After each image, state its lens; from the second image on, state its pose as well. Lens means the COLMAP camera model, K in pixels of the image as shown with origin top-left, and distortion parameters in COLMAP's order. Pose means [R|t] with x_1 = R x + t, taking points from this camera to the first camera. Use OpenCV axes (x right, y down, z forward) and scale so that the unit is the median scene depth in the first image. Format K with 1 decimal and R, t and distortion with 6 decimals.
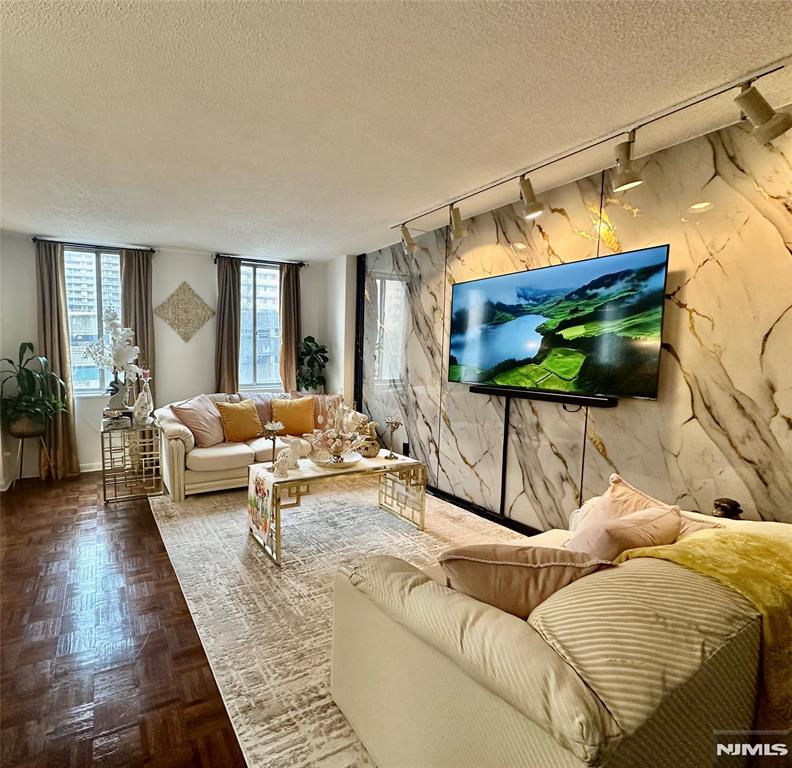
lens RADIAL K [[389.5, 0, 294.3], [0, 389.5, 382.1], [0, 0, 1]] dist [-0.001306, 0.000619]
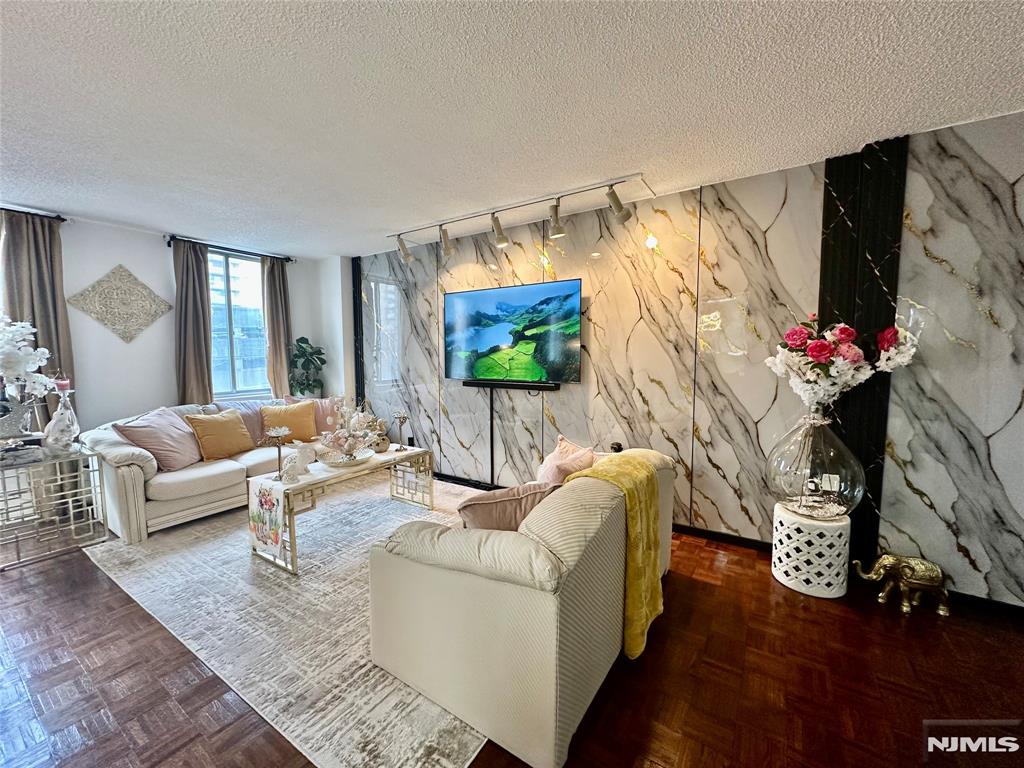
lens RADIAL K [[412.3, 0, 512.0], [0, 412.3, 384.0], [0, 0, 1]] dist [0.000129, 0.000002]
pose [[0.840683, -0.049270, 0.539282, -0.106162], [0.052922, 0.998560, 0.008731, 0.017722], [-0.538935, 0.021200, 0.842080, -0.144209]]
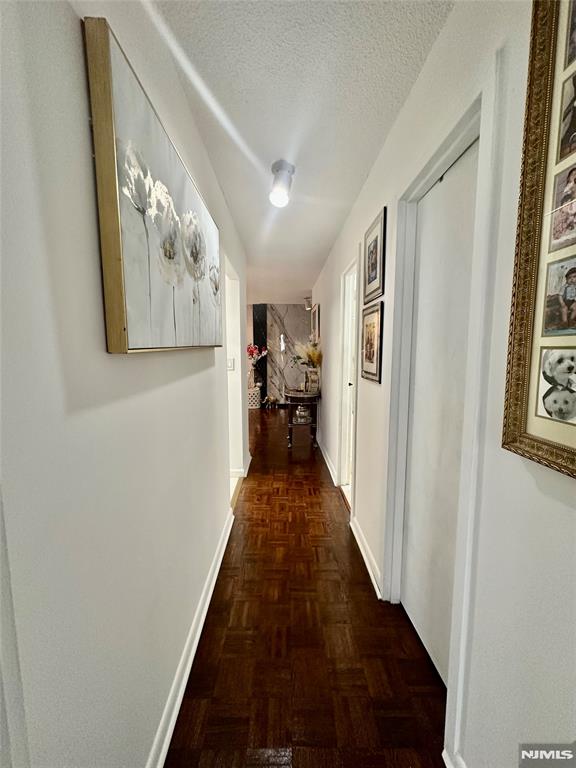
lens RADIAL K [[309.3, 0, 288.0], [0, 309.3, 384.0], [0, 0, 1]] dist [0.000129, 0.000002]
pose [[0.386417, -0.107515, 0.916036, -1.057936], [0.087074, 0.992999, 0.079817, 0.062306], [-0.918205, 0.048921, 0.393074, -0.805256]]
